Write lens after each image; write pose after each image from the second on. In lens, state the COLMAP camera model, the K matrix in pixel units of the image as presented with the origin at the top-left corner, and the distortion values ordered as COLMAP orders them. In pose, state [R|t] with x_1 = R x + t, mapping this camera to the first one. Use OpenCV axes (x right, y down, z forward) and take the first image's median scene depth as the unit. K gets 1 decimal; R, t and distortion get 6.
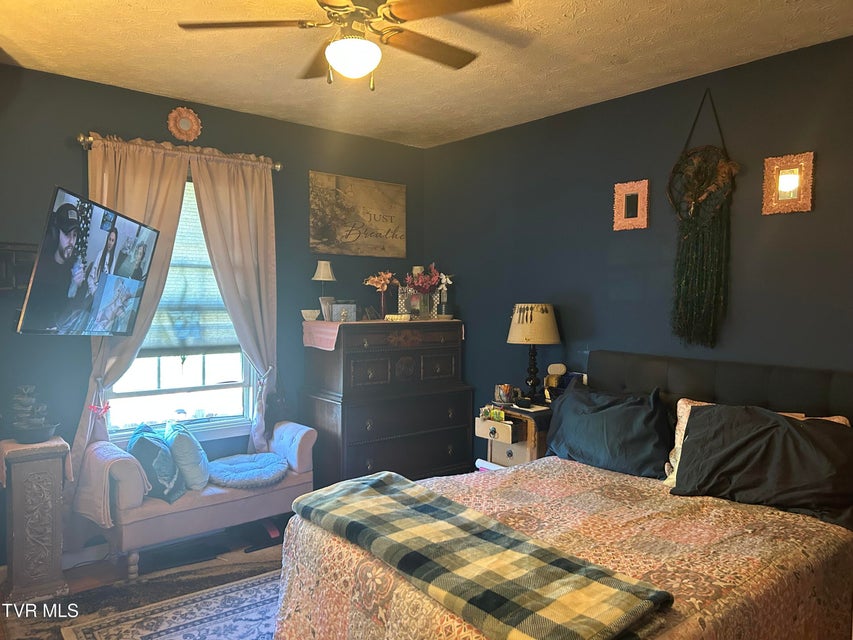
lens RADIAL K [[643.2, 0, 426.1], [0, 643.2, 319.6], [0, 0, 1]] dist [0.066629, -0.077713]
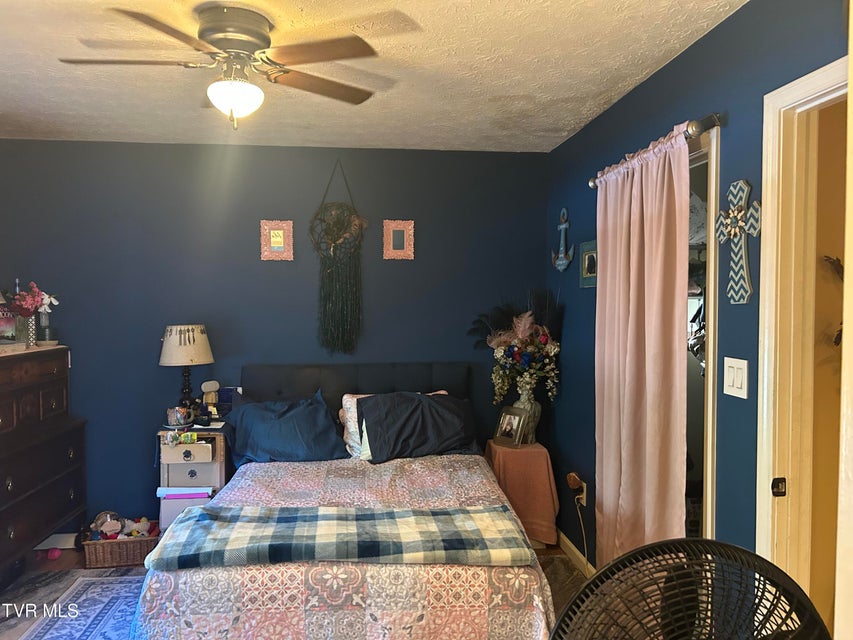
lens RADIAL K [[643.2, 0, 418.4], [0, 643.2, 316.5], [0, 0, 1]] dist [0.066629, -0.077713]
pose [[0.562243, -0.028445, 0.826483, -0.726587], [0.037626, 0.999253, 0.008795, -0.051210], [-0.826116, 0.026153, 0.562893, 0.170617]]
